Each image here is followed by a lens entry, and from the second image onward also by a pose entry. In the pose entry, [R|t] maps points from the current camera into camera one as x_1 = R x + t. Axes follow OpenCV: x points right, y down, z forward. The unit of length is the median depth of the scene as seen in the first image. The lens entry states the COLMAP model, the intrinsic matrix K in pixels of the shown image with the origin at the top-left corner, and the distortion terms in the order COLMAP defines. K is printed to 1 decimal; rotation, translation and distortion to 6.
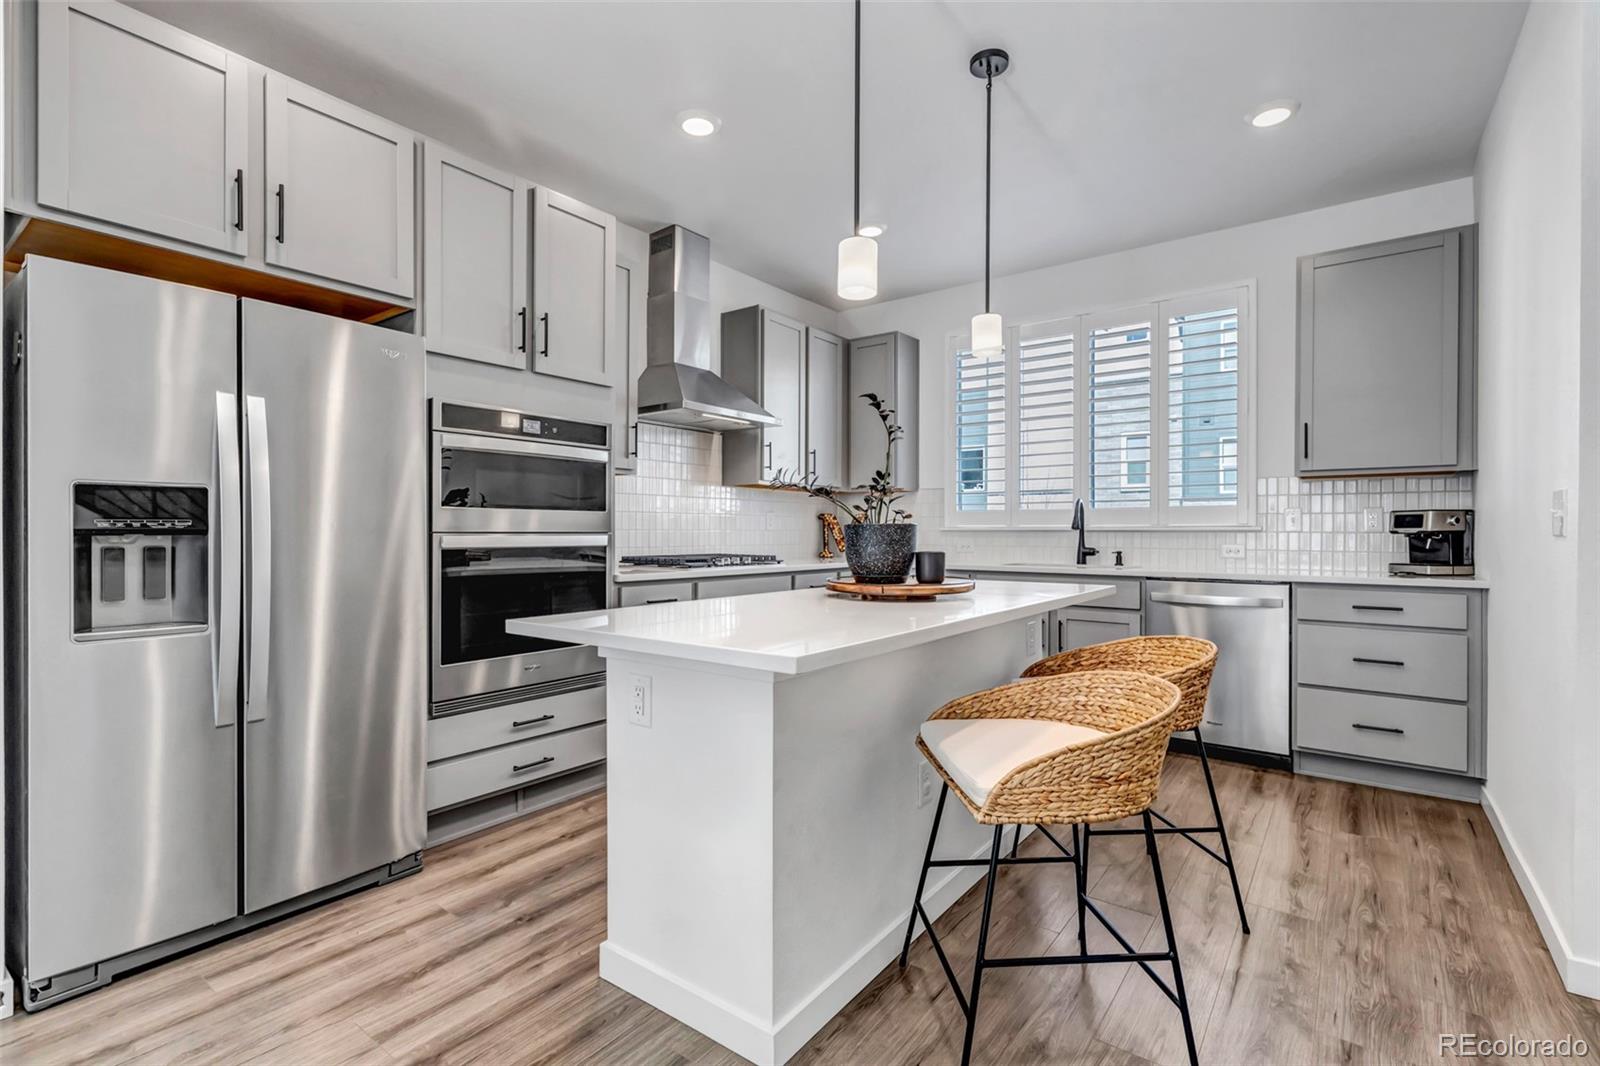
lens RADIAL K [[727.9, 0, 794.0], [0, 727.9, 533.6], [0, 0, 1]] dist [0.000847, 0.001311]
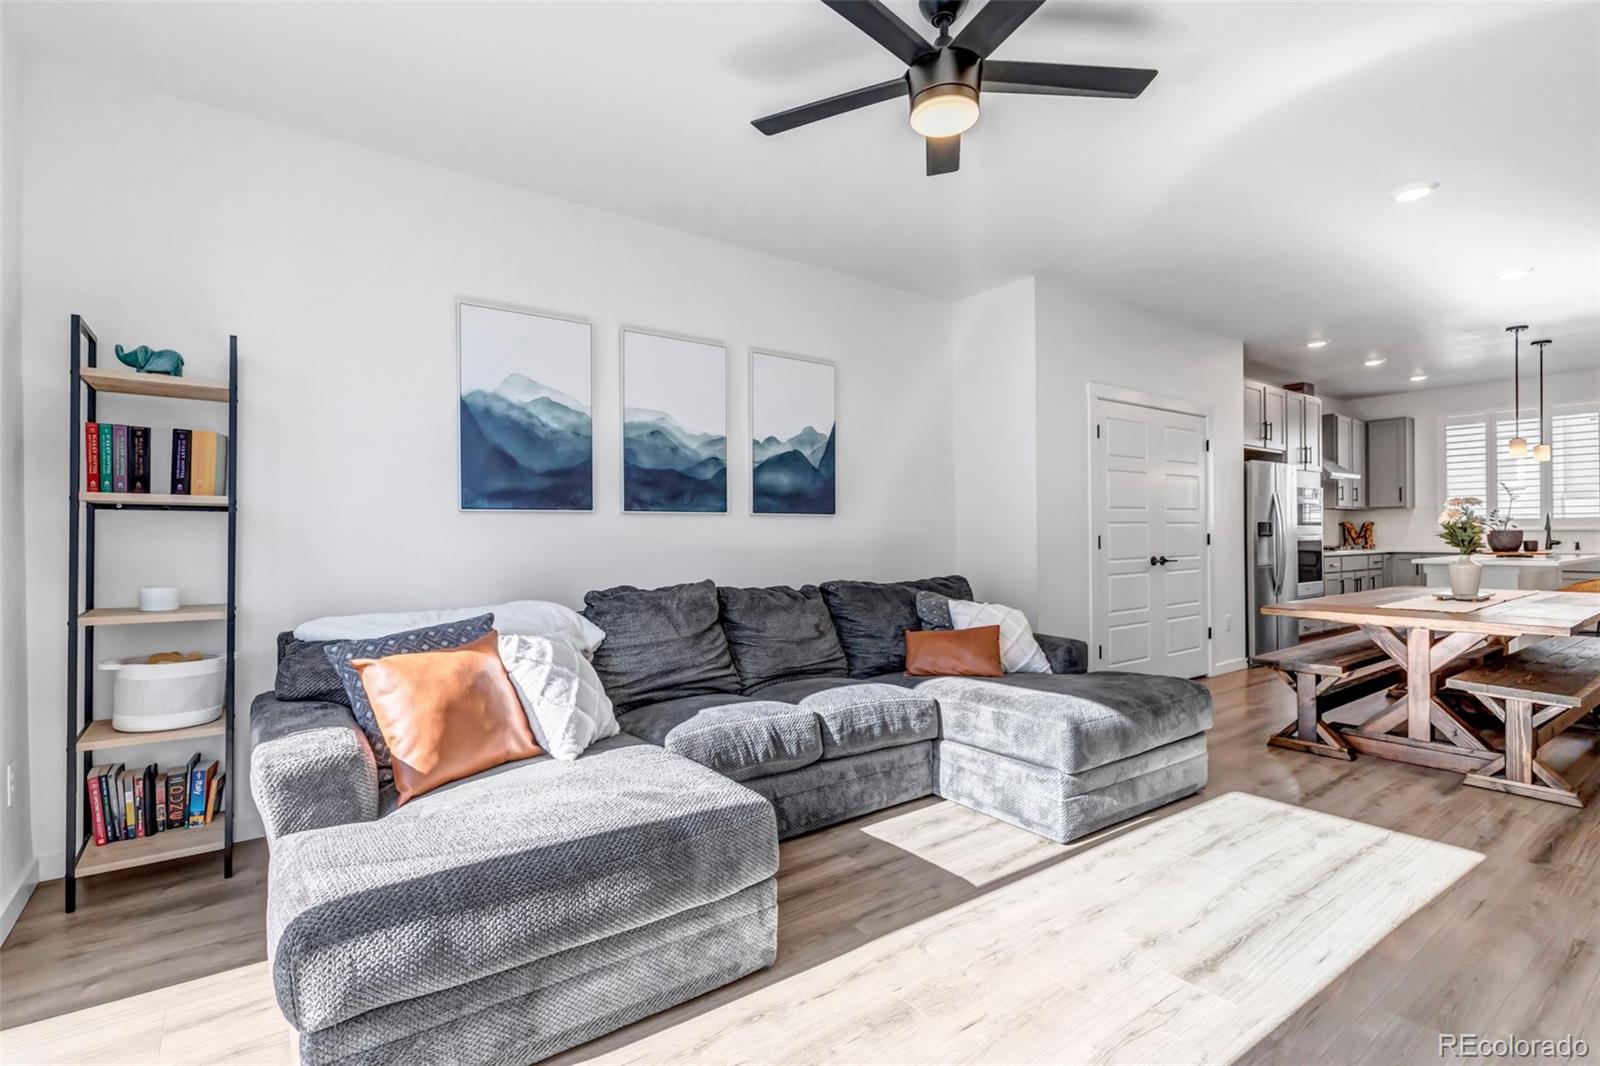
lens RADIAL K [[747.0, 0, 800.0], [0, 747.0, 533.0], [0, 0, 1]] dist [0.002331, 0.000493]
pose [[0.959056, -0.010728, -0.283015, -0.930350], [0.009723, 0.999940, -0.004956, -0.008541], [0.283051, 0.002002, 0.959103, -1.405576]]
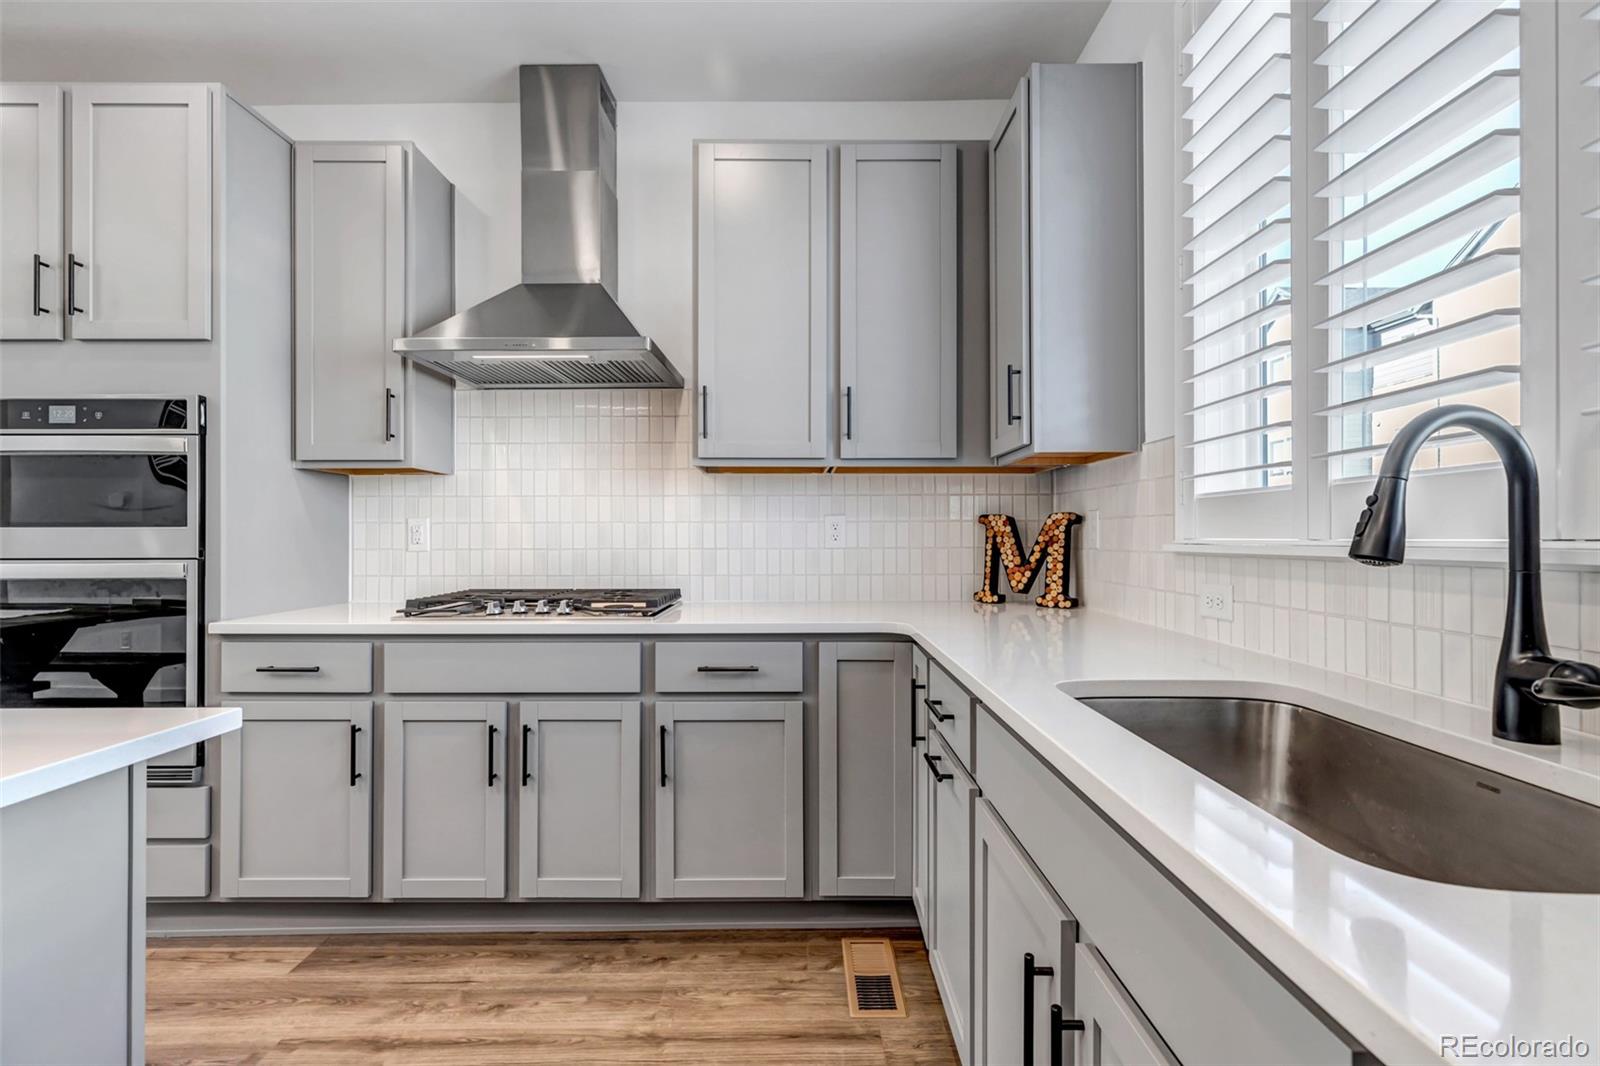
lens RADIAL K [[727.9, 0, 794.0], [0, 727.9, 533.6], [0, 0, 1]] dist [0.000847, 0.001311]
pose [[0.610394, -0.009136, -0.792046, 0.480724], [0.000822, 0.999940, -0.010900, -0.012565], [0.792098, 0.006003, 0.610365, 0.808930]]
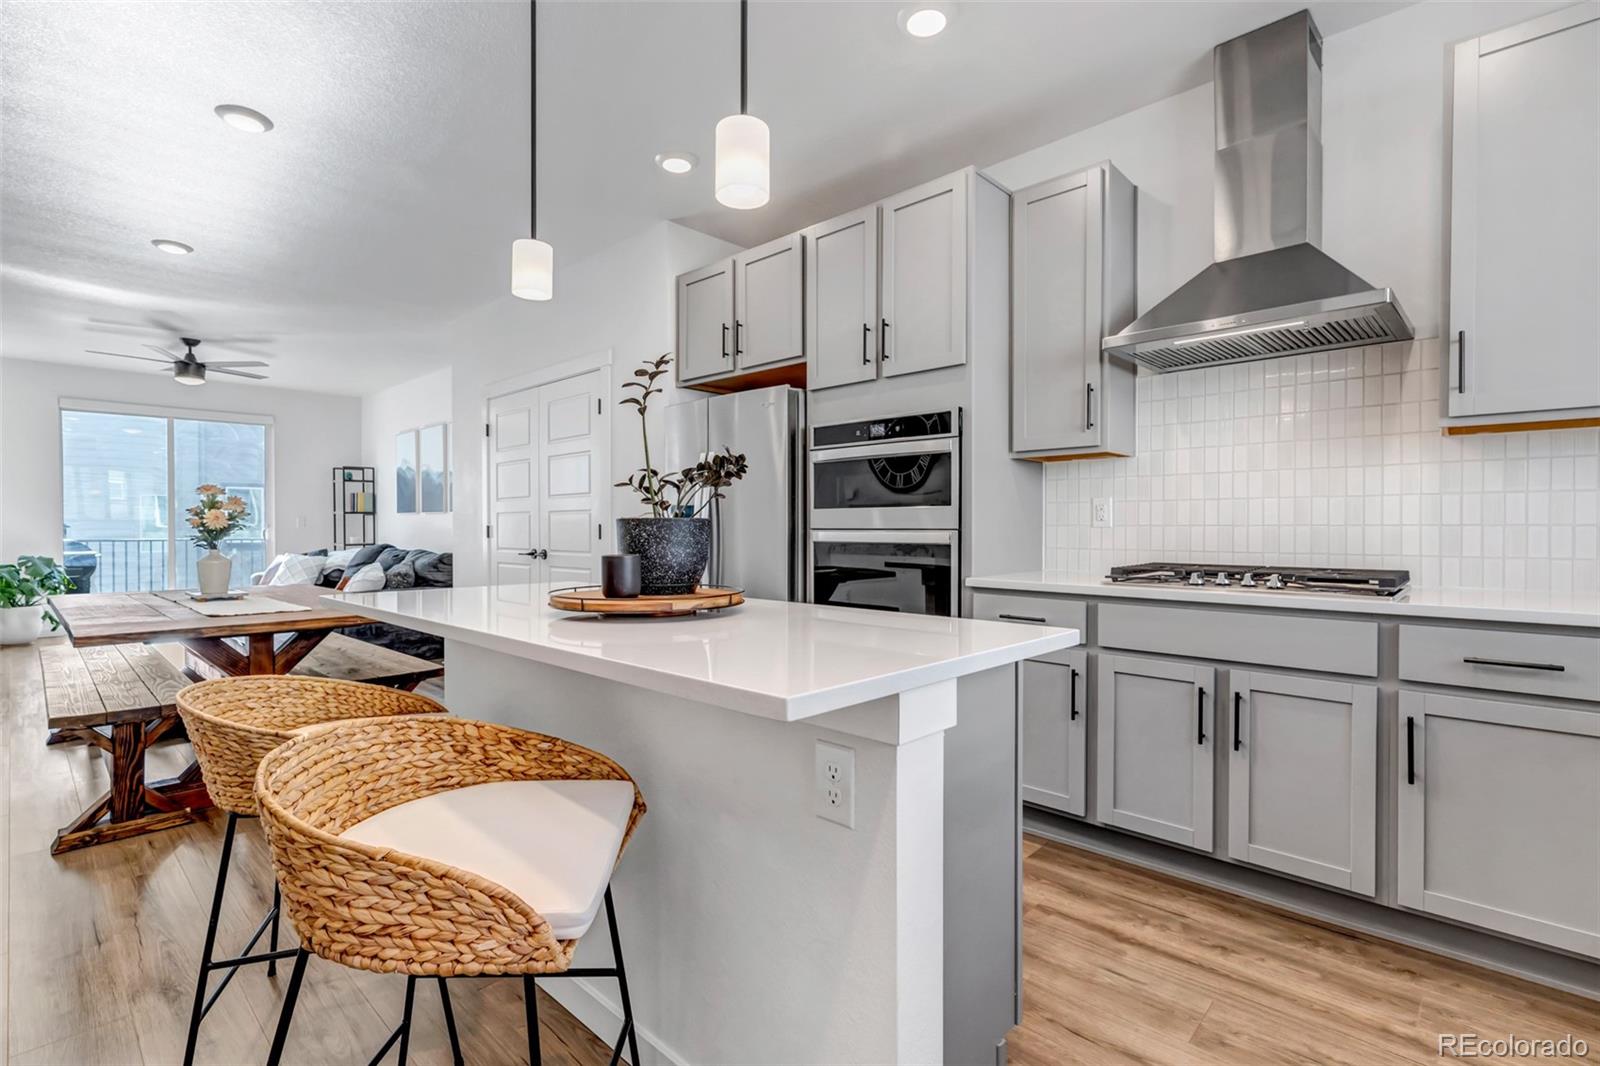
lens RADIAL K [[732.1, 0, 798.6], [0, 732.1, 533.1], [0, 0, 1]] dist [-0.001304, -0.000009]
pose [[-0.101408, 0.007399, -0.994817, 0.518654], [-0.003245, 0.999965, 0.007768, -0.002252], [0.994840, 0.004016, -0.101381, 0.707902]]
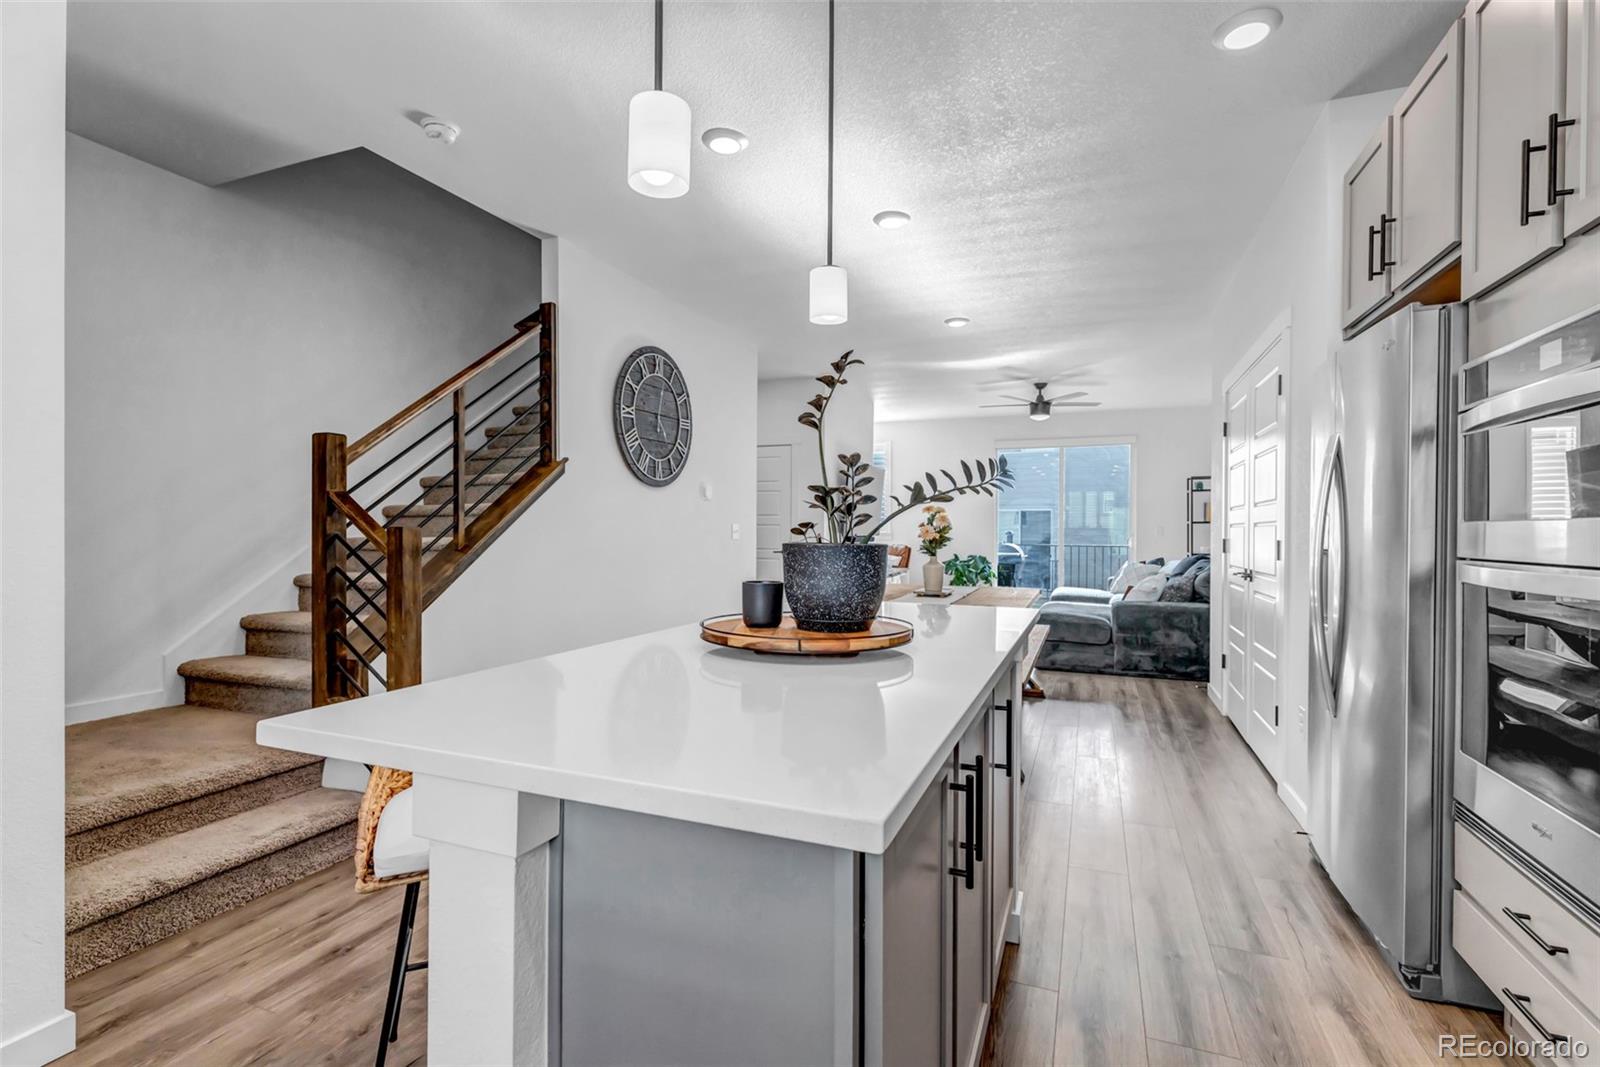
lens RADIAL K [[732.1, 0, 798.6], [0, 732.1, 533.6], [0, 0, 1]] dist [-0.001304, -0.000009]
pose [[-0.961051, -0.007380, -0.276273, 0.200189], [-0.009958, 0.999919, 0.007930, -0.015948], [0.276192, 0.010372, -0.961047, 0.954608]]
